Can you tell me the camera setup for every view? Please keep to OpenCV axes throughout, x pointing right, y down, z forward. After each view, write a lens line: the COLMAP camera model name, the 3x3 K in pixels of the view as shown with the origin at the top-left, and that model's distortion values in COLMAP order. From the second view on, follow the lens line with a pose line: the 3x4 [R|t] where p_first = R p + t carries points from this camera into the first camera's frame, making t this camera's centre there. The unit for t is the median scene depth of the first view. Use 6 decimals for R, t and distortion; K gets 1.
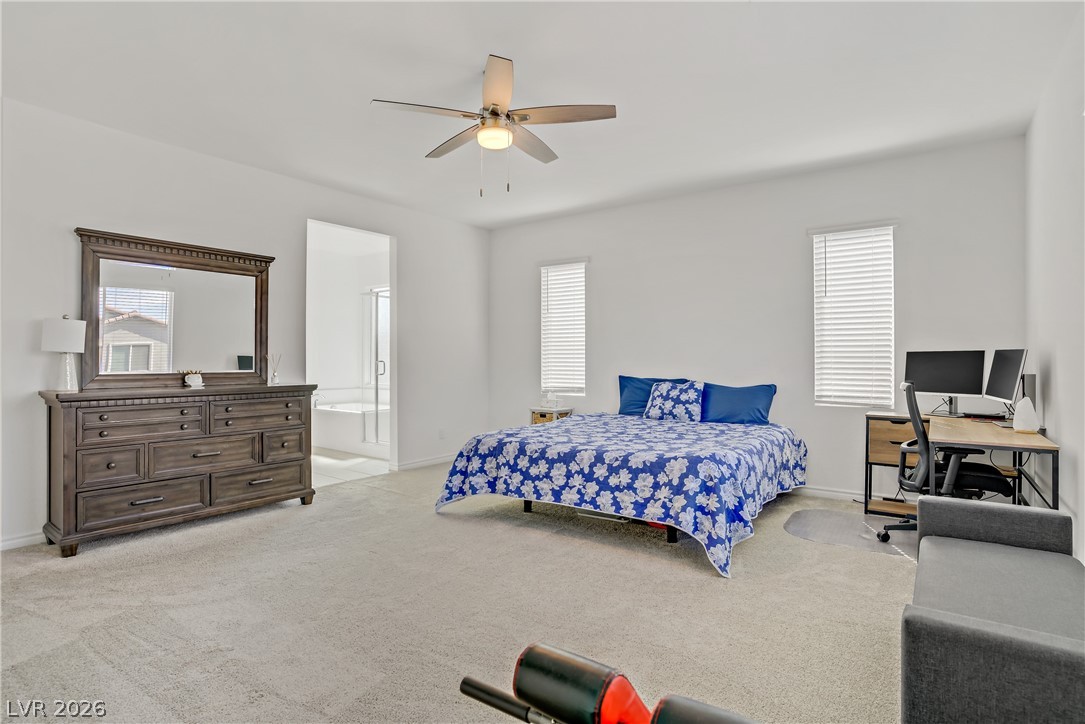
lens RADIAL K [[551.0, 0, 565.4], [0, 551.0, 361.3], [0, 0, 1]] dist [-0.072101, 0.000291]
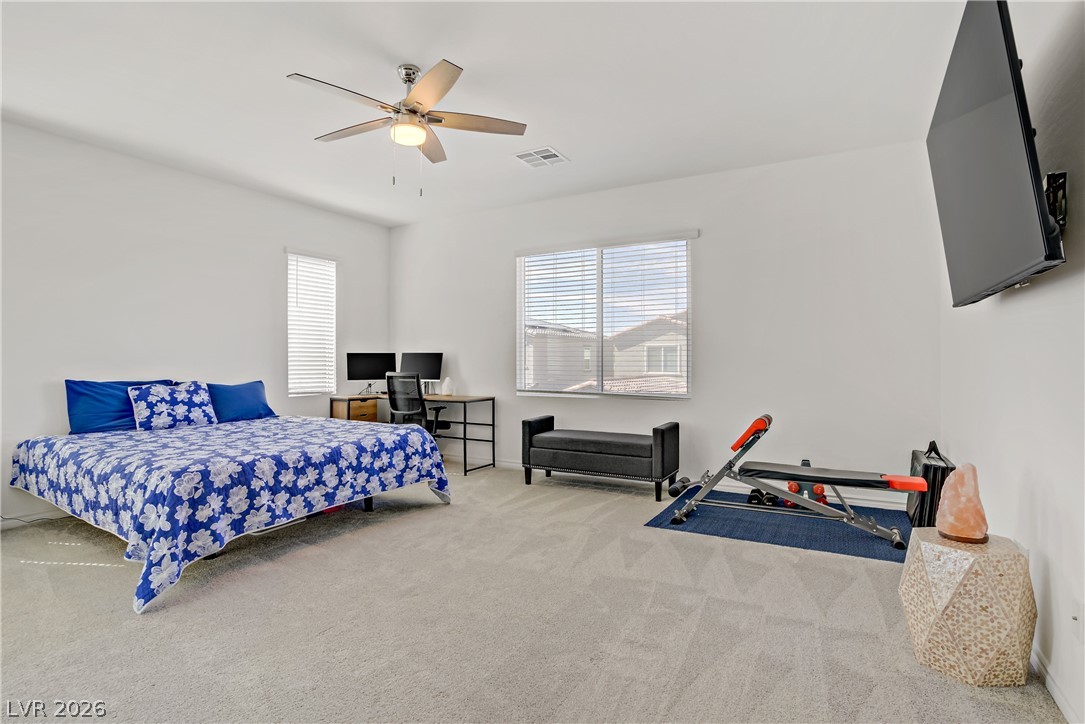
lens RADIAL K [[539.9, 0, 542.5], [0, 539.9, 362.0], [0, 0, 1]] dist [-0.081162, 0.042160]
pose [[-0.094903, -0.002524, 0.995483, -0.929608], [0.004199, 0.999987, 0.002935, 0.005412], [-0.995478, 0.004459, -0.094891, 0.688833]]
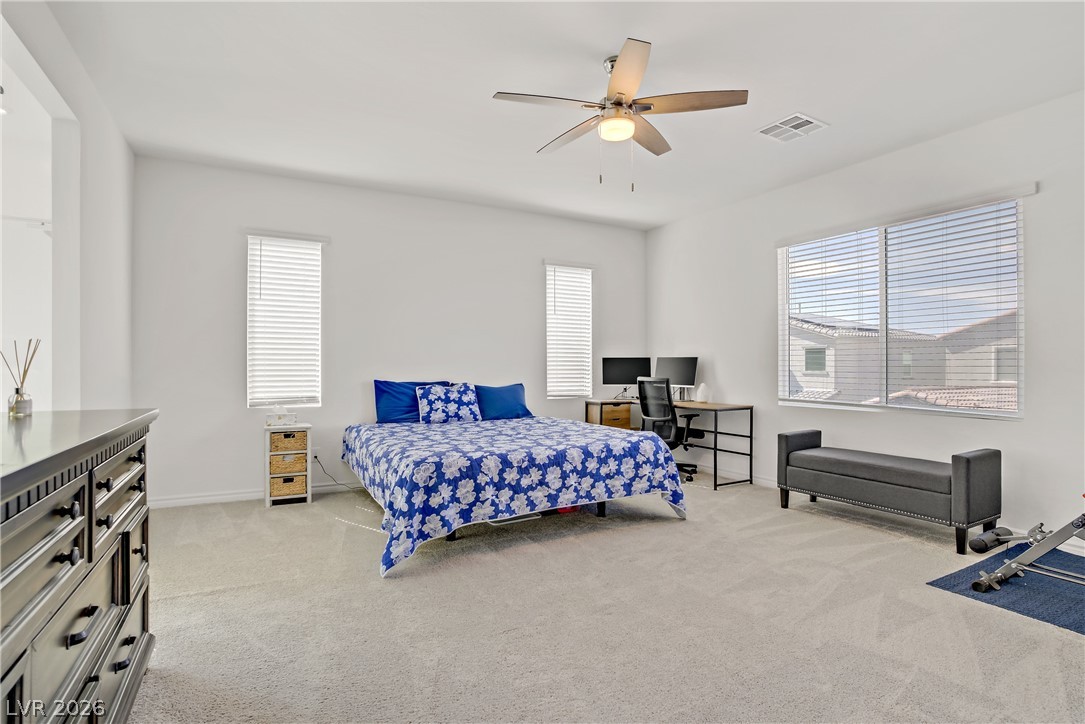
lens RADIAL K [[539.9, 0, 542.5], [0, 539.9, 362.0], [0, 0, 1]] dist [-0.081162, 0.042160]
pose [[0.426528, 0.006266, 0.904453, -0.851800], [0.002010, 0.999967, -0.007876, 0.006343], [-0.904472, 0.005178, 0.426501, 0.582834]]
